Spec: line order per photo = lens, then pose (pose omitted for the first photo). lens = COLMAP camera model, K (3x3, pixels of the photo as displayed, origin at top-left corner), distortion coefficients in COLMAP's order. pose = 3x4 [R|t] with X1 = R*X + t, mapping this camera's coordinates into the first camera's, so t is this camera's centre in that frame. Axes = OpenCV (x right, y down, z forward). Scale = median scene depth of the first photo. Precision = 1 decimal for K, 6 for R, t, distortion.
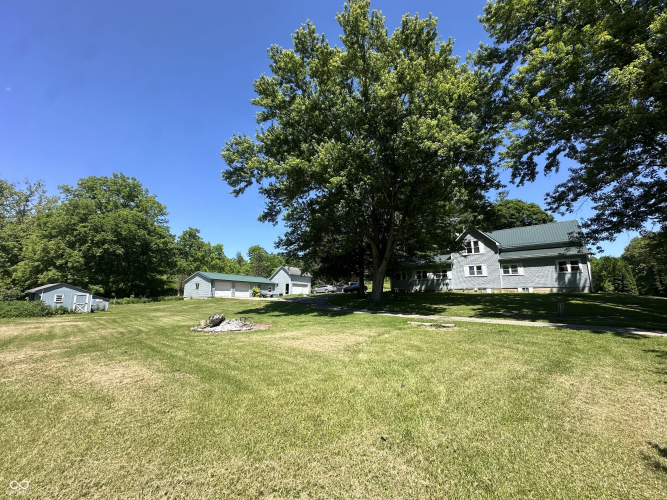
lens RADIAL K [[263.8, 0, 333.5], [0, 263.8, 250.0], [0, 0, 1]] dist [0.000069, -0.000077]
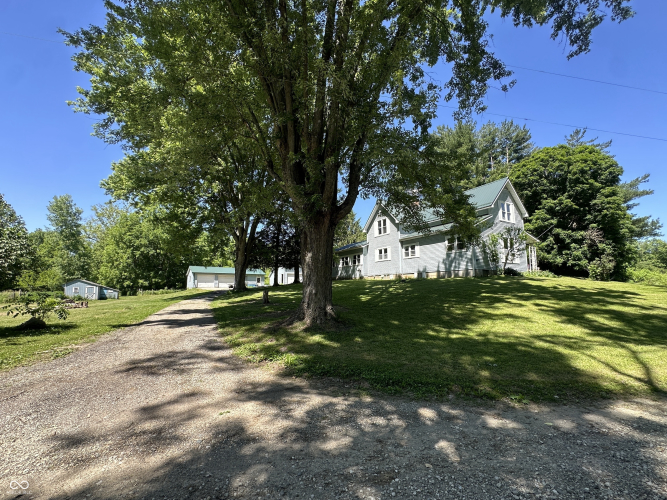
lens RADIAL K [[301.0, 0, 332.0], [0, 301.0, 251.5], [0, 0, 1]] dist [-0.003844, 0.000011]
pose [[0.918523, -0.058555, -0.391008, 0.707618], [0.080702, 0.995918, 0.040434, 0.014931], [0.387044, -0.068695, 0.919499, 0.027263]]
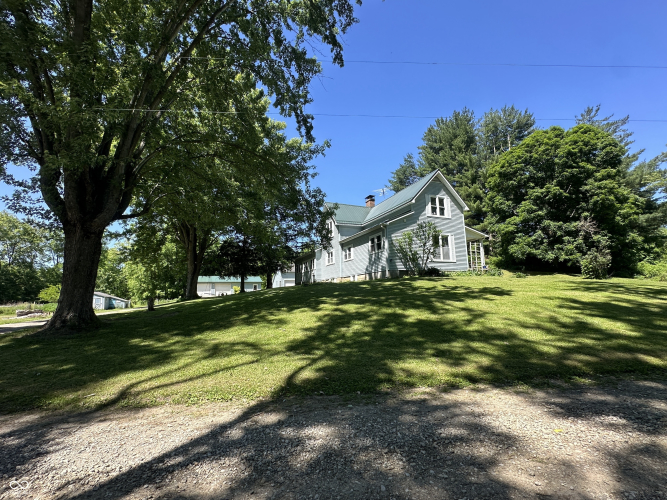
lens RADIAL K [[307.4, 0, 335.3], [0, 307.4, 250.9], [0, 0, 1]] dist [-0.001849, -0.000163]
pose [[0.851454, -0.105327, -0.513744, 0.972076], [0.126786, 0.991907, 0.006770, 0.048882], [0.508873, -0.070900, 0.857917, 0.154501]]
